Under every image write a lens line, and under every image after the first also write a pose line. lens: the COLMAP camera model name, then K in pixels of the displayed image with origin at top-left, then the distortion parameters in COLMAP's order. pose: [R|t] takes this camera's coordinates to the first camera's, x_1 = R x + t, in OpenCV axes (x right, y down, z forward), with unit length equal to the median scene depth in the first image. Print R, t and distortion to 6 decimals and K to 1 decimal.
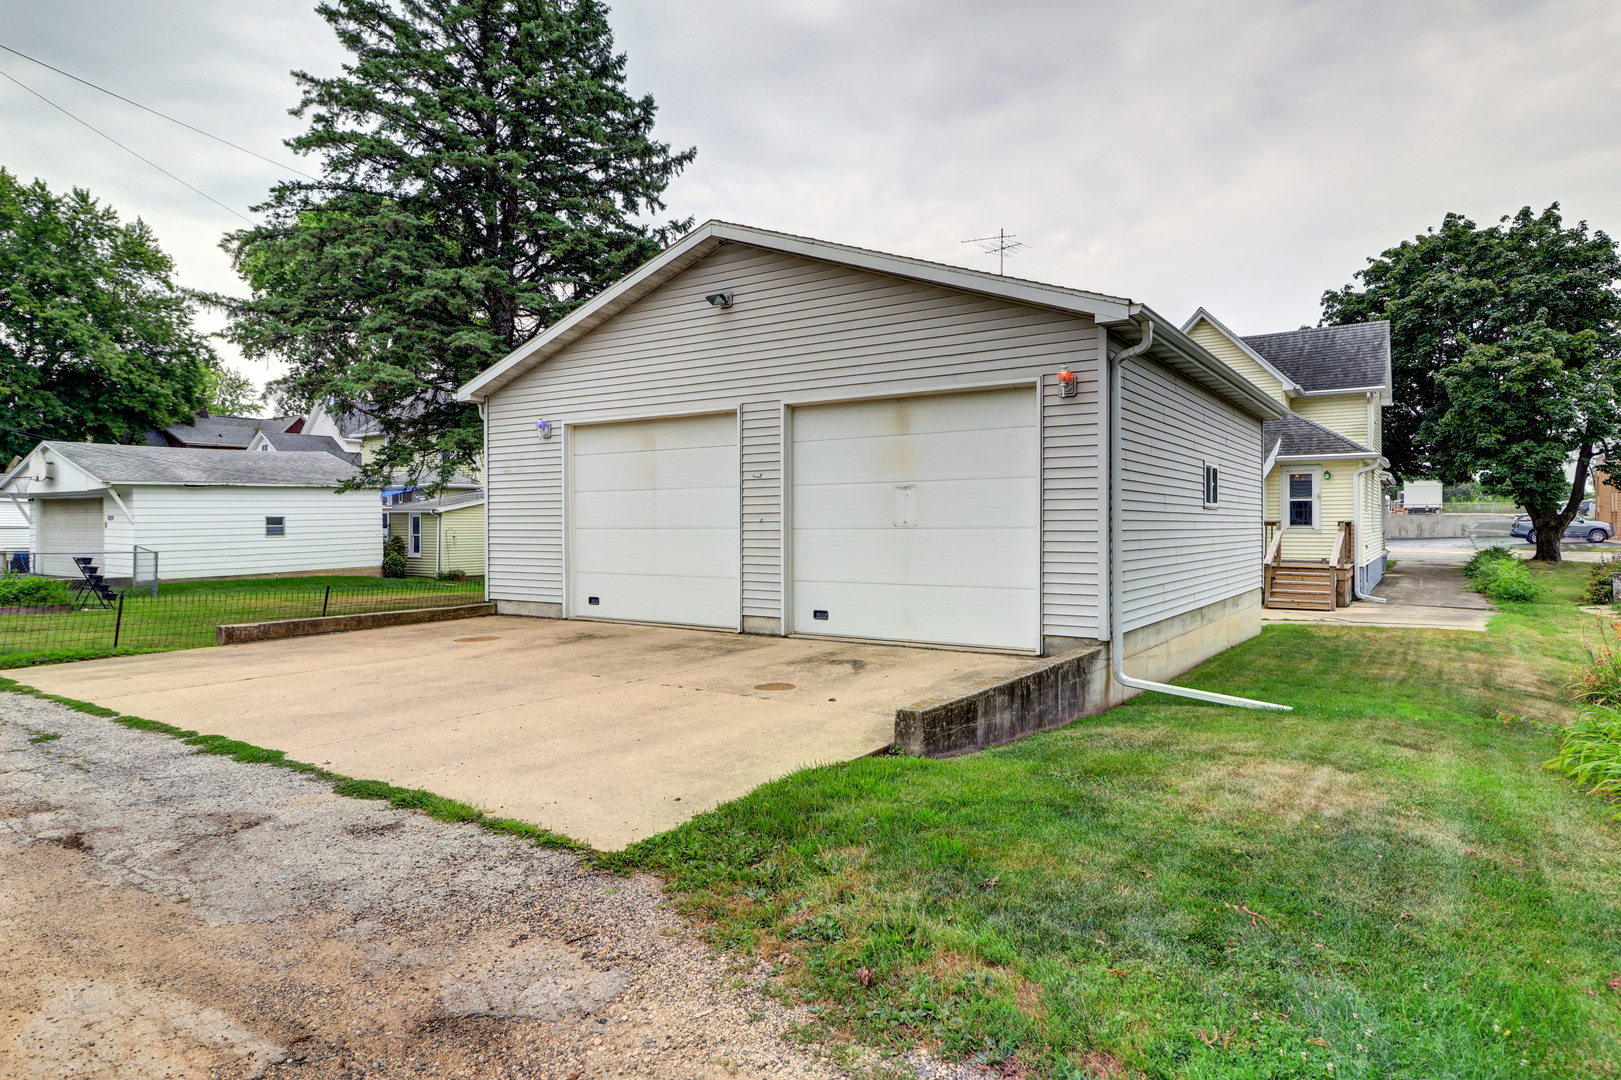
lens RADIAL K [[942.2, 0, 810.5], [0, 942.2, 540.0], [0, 0, 1]] dist [0.000234, -0.000004]
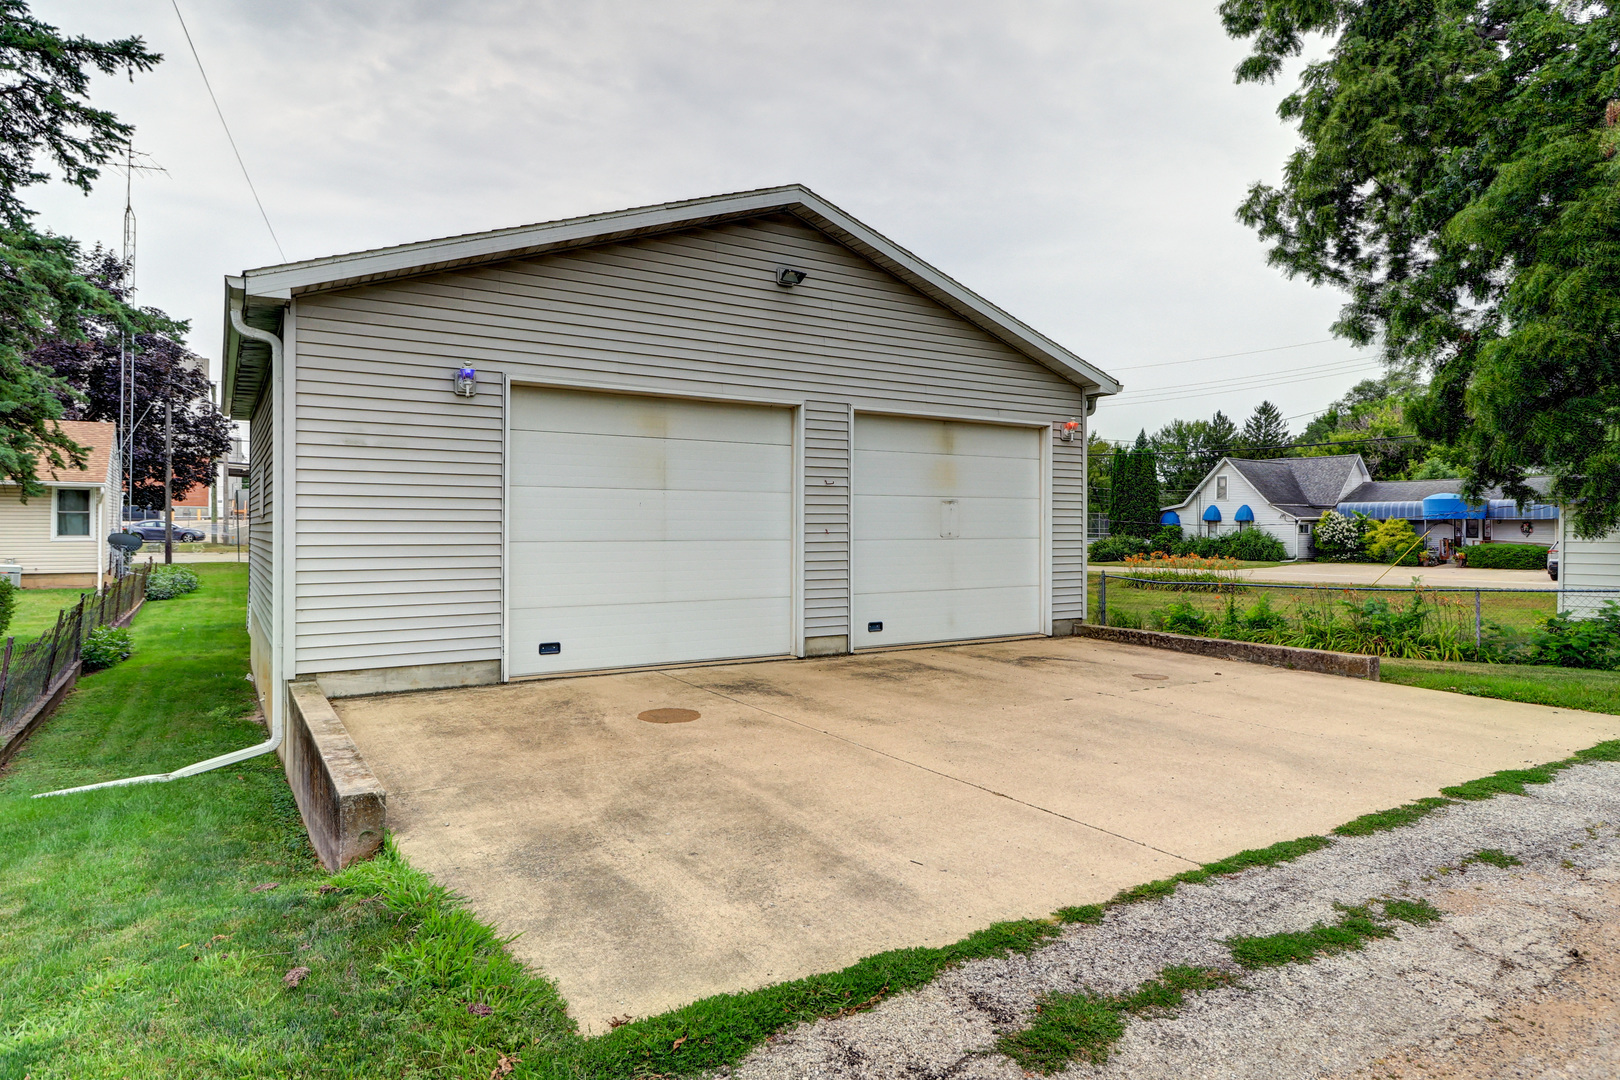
lens RADIAL K [[941.6, 0, 810.0], [0, 941.6, 540.0], [0, 0, 1]] dist [0.000234, -0.000004]
pose [[0.406210, -0.000823, 0.913779, -0.883159], [0.019081, 0.999789, -0.007582, -0.005322], [-0.913581, 0.020516, 0.406140, 0.636019]]
